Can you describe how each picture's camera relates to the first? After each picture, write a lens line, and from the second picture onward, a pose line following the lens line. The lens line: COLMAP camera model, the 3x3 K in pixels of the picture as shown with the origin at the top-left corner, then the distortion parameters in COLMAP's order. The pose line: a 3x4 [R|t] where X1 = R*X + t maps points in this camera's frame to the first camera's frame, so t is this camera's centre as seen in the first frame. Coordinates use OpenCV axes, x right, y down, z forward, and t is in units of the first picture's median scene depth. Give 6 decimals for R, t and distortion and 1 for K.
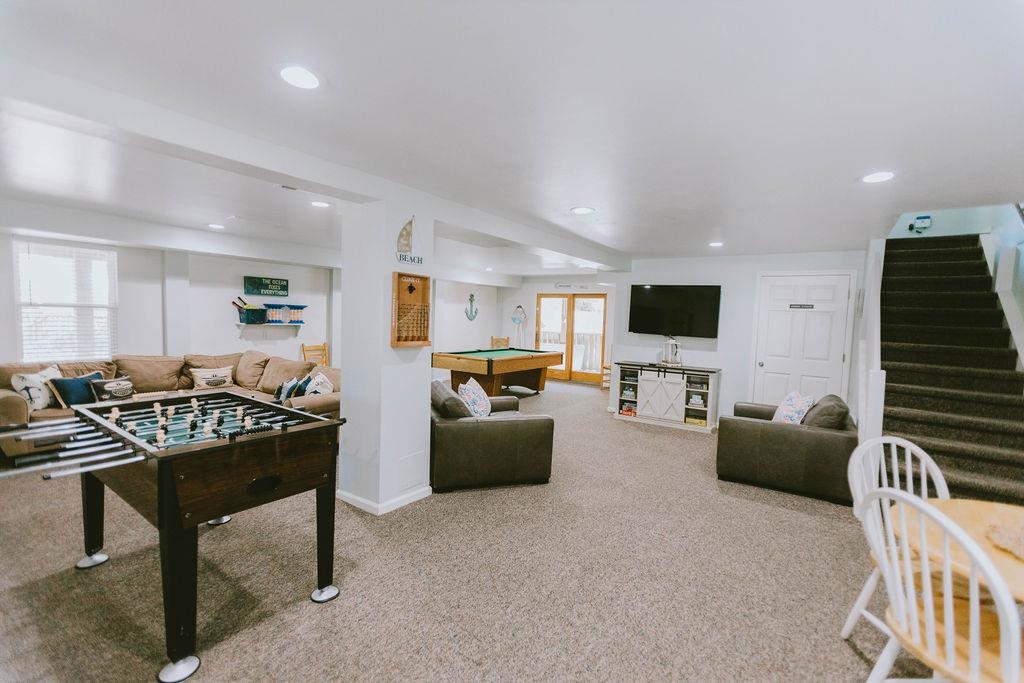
lens RADIAL K [[451.5, 0, 512.0], [0, 451.5, 341.5], [0, 0, 1]] dist [-0.013890, 0.013629]
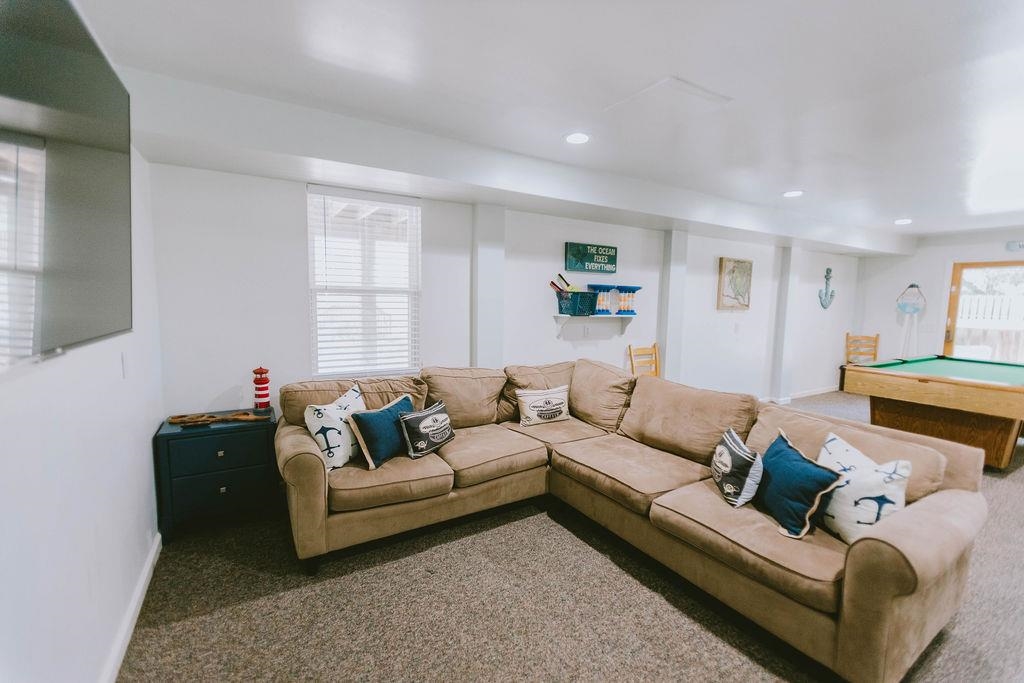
lens RADIAL K [[451.5, 0, 512.0], [0, 451.5, 341.5], [0, 0, 1]] dist [-0.013890, 0.013629]
pose [[0.917966, 0.024609, -0.395894, -0.403058], [-0.013706, 0.999446, 0.030345, -0.020363], [0.396422, -0.022429, 0.917795, 0.366406]]
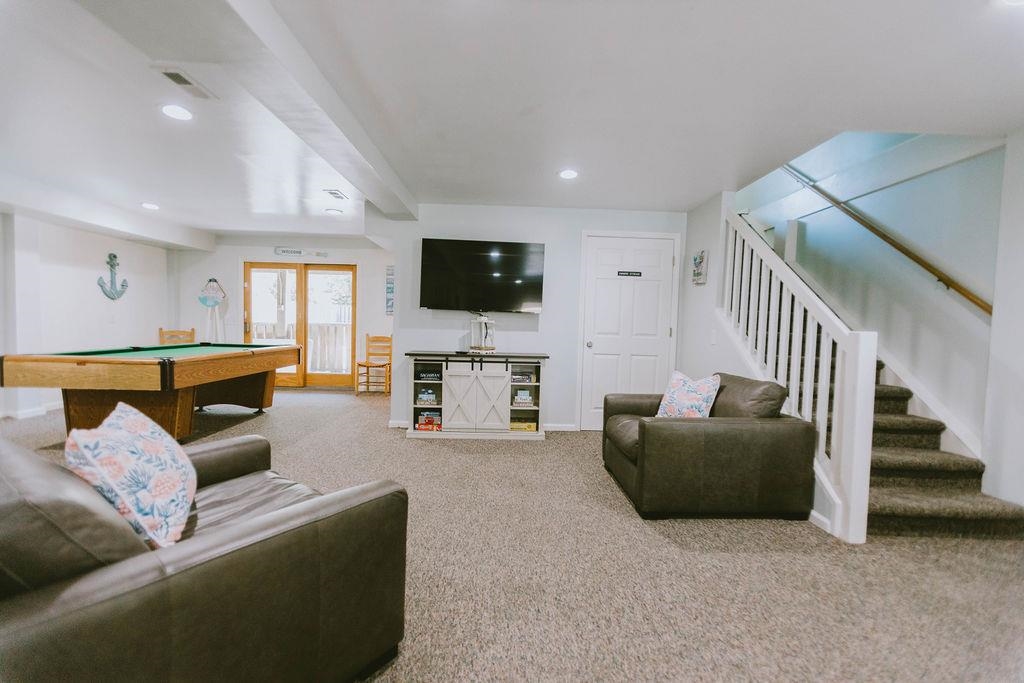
lens RADIAL K [[451.5, 0, 512.0], [0, 451.5, 341.5], [0, 0, 1]] dist [-0.013890, 0.013629]
pose [[0.805725, -0.035541, 0.591223, -0.036827], [0.034281, 0.999323, 0.013355, 0.027047], [-0.591297, 0.009507, 0.806398, 0.391259]]
